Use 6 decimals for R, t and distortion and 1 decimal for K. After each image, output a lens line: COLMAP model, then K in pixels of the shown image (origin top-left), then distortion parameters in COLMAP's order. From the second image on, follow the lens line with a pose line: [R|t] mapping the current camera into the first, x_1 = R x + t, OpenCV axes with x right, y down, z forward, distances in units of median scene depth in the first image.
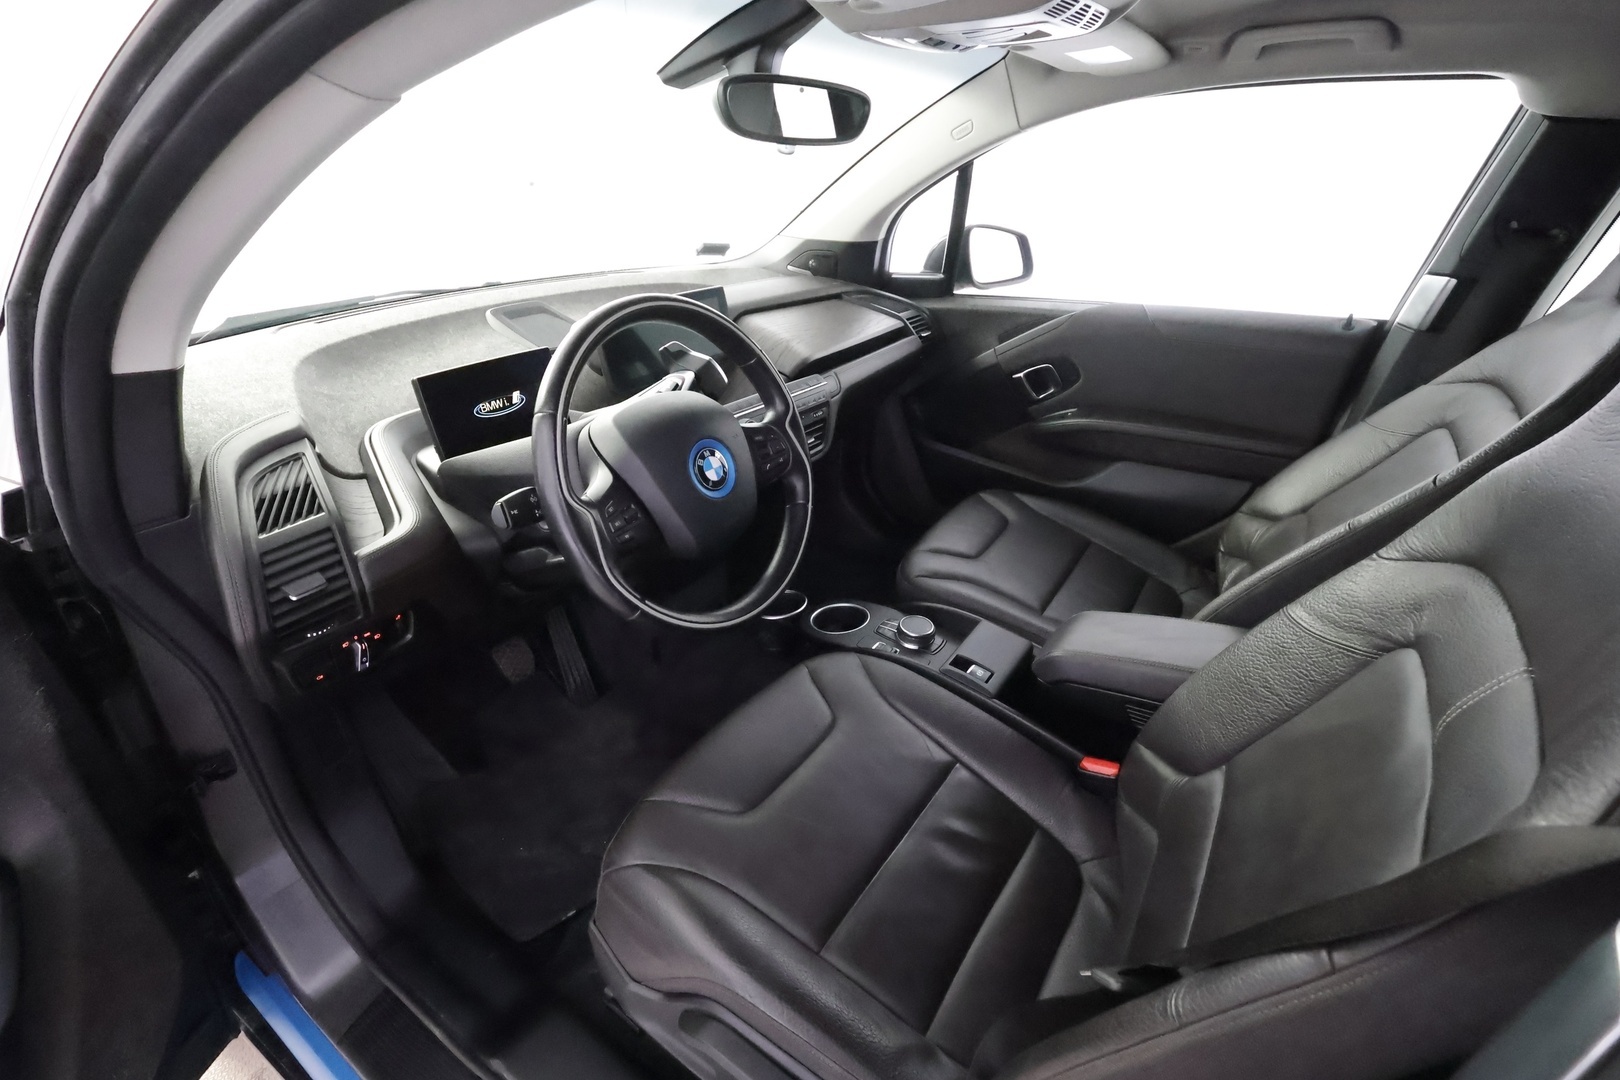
lens RADIAL K [[742.9, 0, 810.0], [0, 742.9, 540.0], [0, 0, 1]] dist [-0.008460, -0.000296]
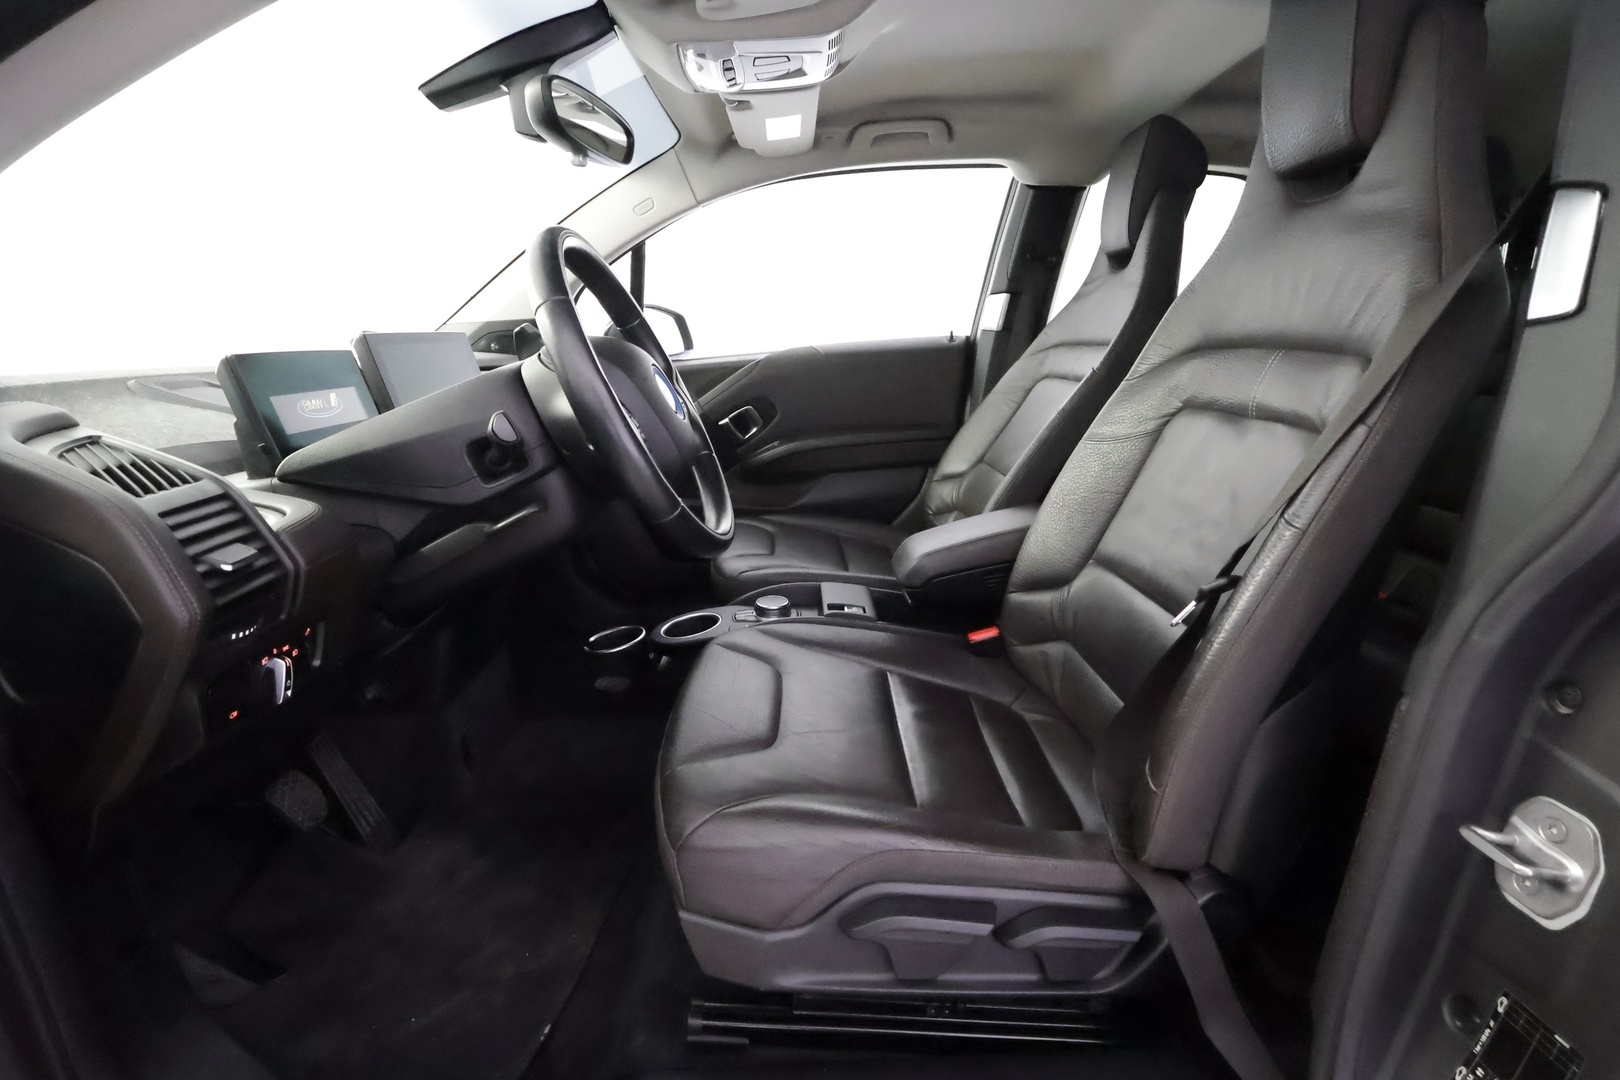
lens RADIAL K [[742.9, 0, 810.0], [0, 742.9, 540.0], [0, 0, 1]] dist [-0.008460, -0.000296]
pose [[0.812988, -0.189283, 0.550656, -0.384763], [0.306422, 0.943227, -0.128176, 0.189360], [-0.495132, 0.272939, 0.824833, 0.091056]]
